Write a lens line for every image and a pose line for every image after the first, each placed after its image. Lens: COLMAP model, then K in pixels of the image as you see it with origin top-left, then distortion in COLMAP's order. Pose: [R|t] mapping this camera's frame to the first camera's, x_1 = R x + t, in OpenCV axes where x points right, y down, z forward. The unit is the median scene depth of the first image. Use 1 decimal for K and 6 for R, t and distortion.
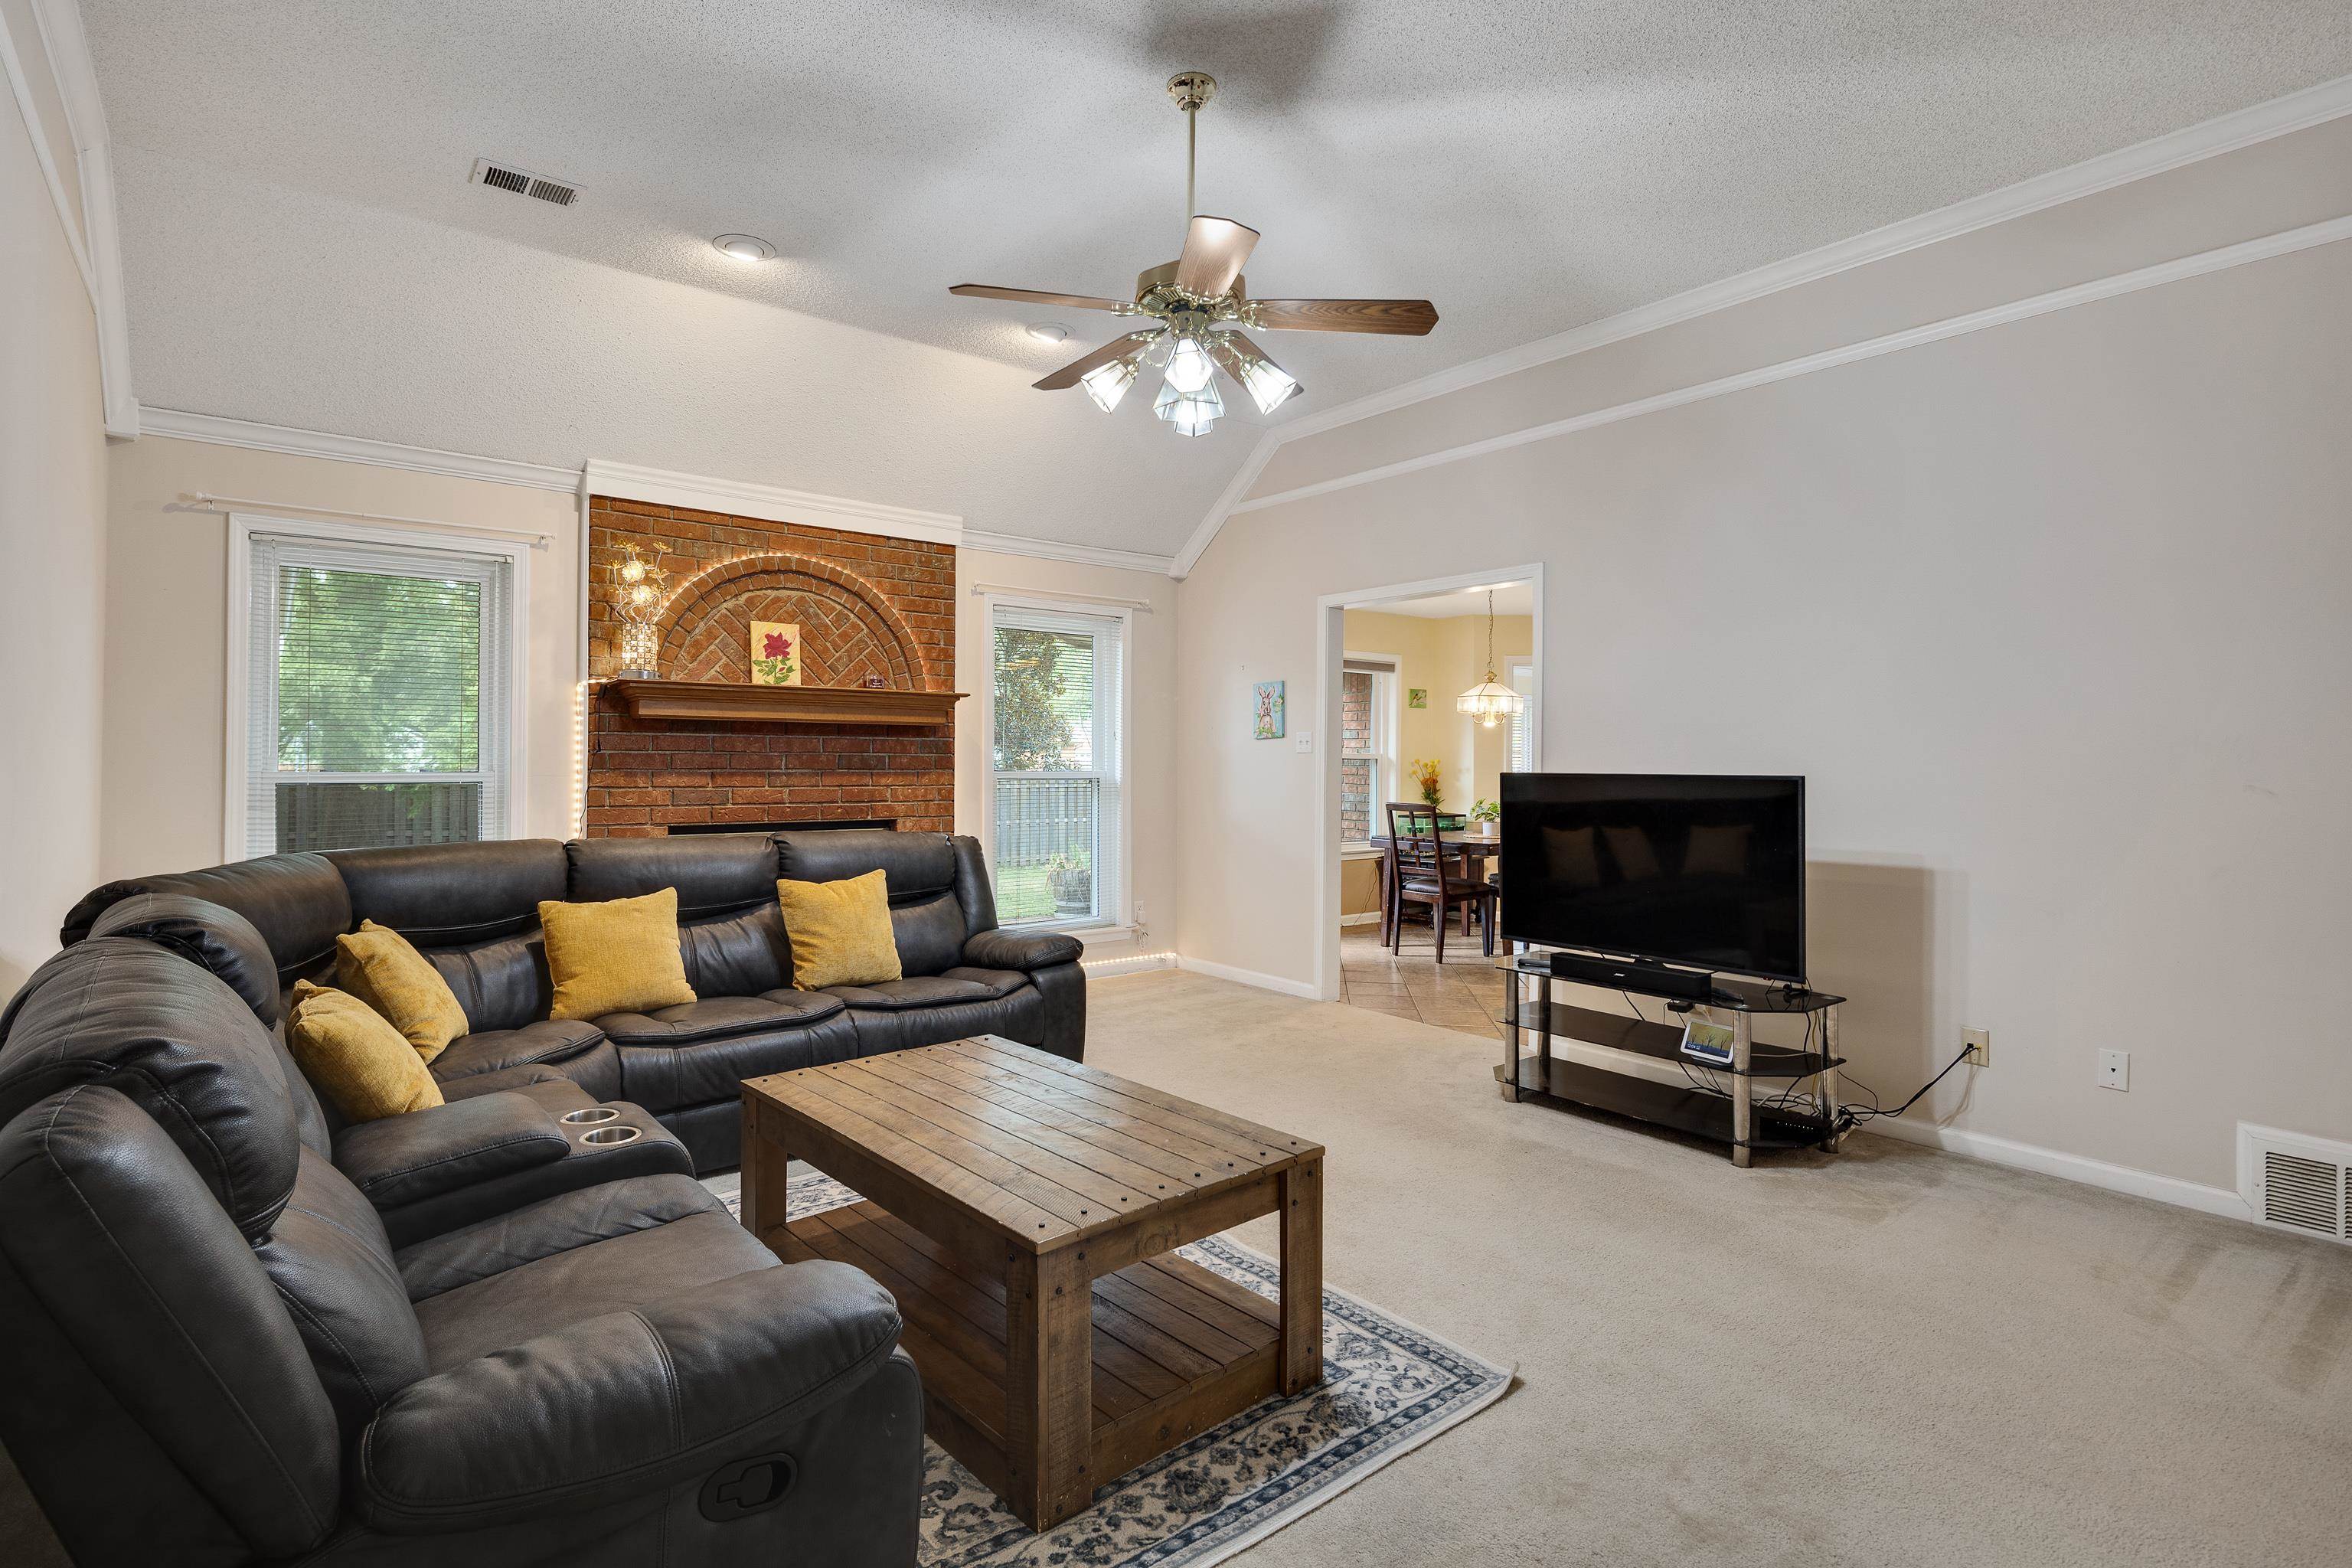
lens RADIAL K [[1145.1, 0, 1161.7], [0, 1145.1, 743.2], [0, 0, 1]] dist [-0.000227, -0.001564]
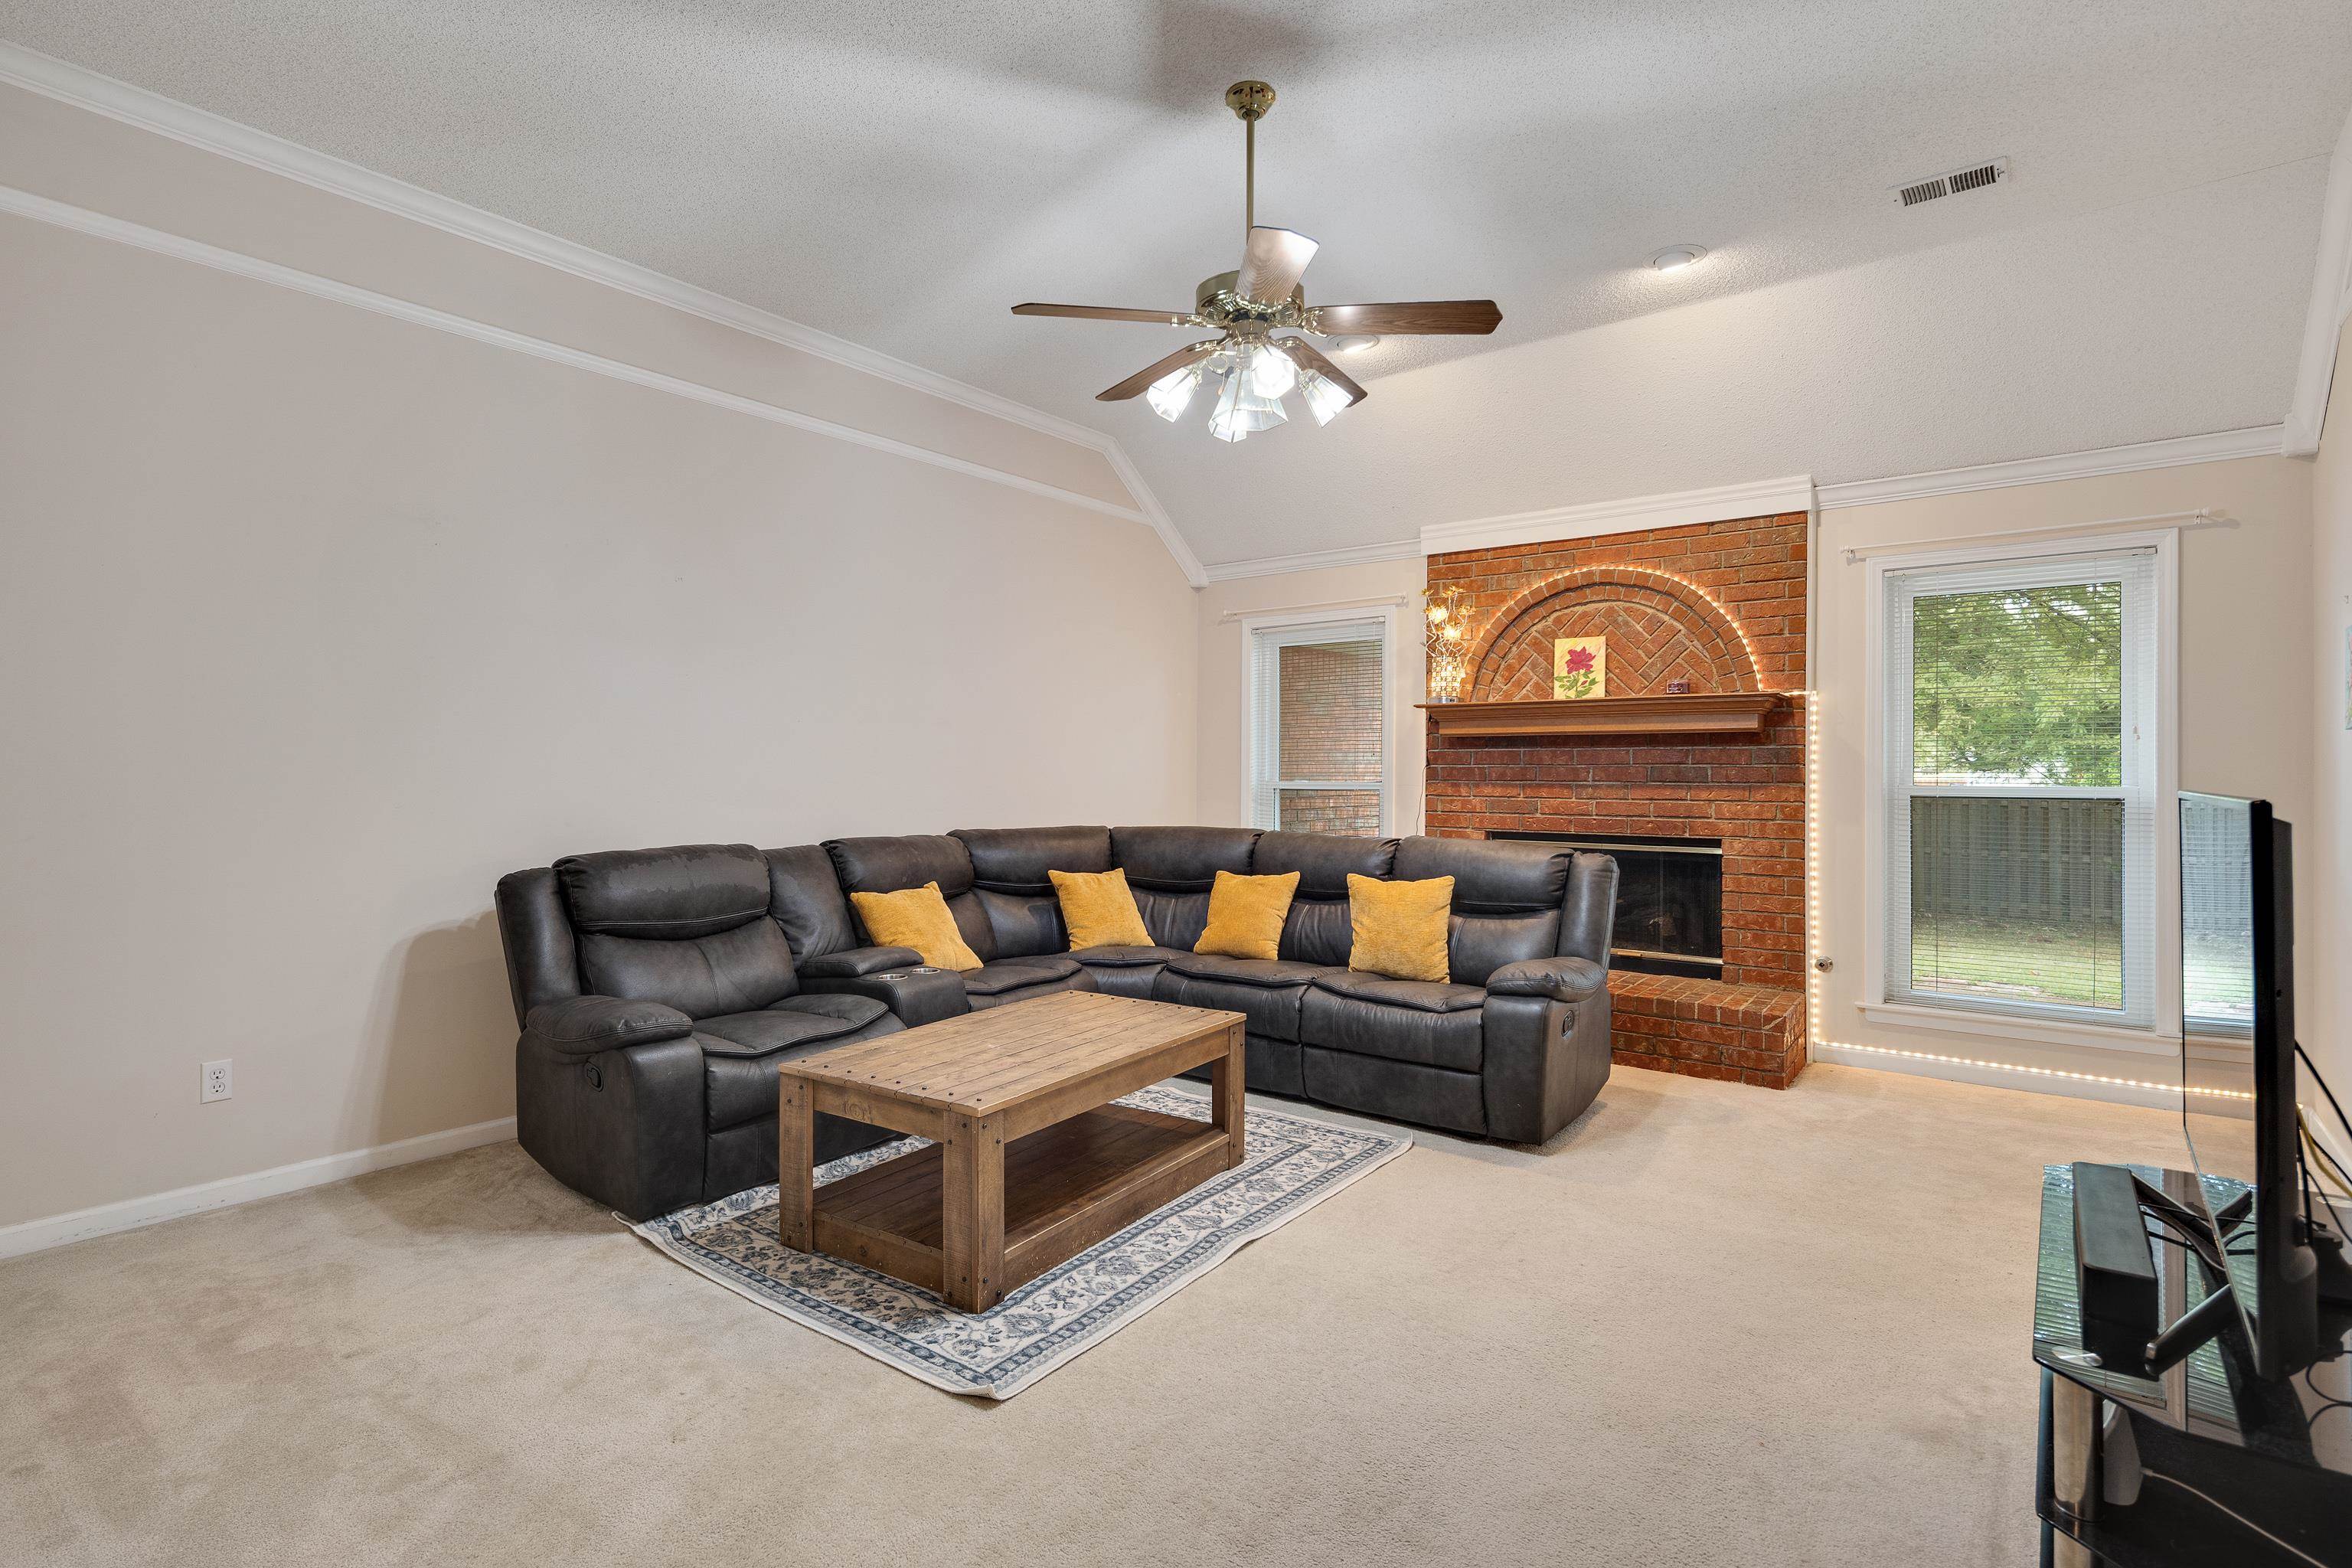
lens RADIAL K [[1145.1, 0, 1161.7], [0, 1145.1, 743.2], [0, 0, 1]] dist [-0.000227, -0.001564]
pose [[0.243307, -0.030115, -0.969482, 0.577161], [0.014831, 0.999517, -0.027326, 0.011475], [0.969836, -0.007730, 0.243636, 0.403594]]
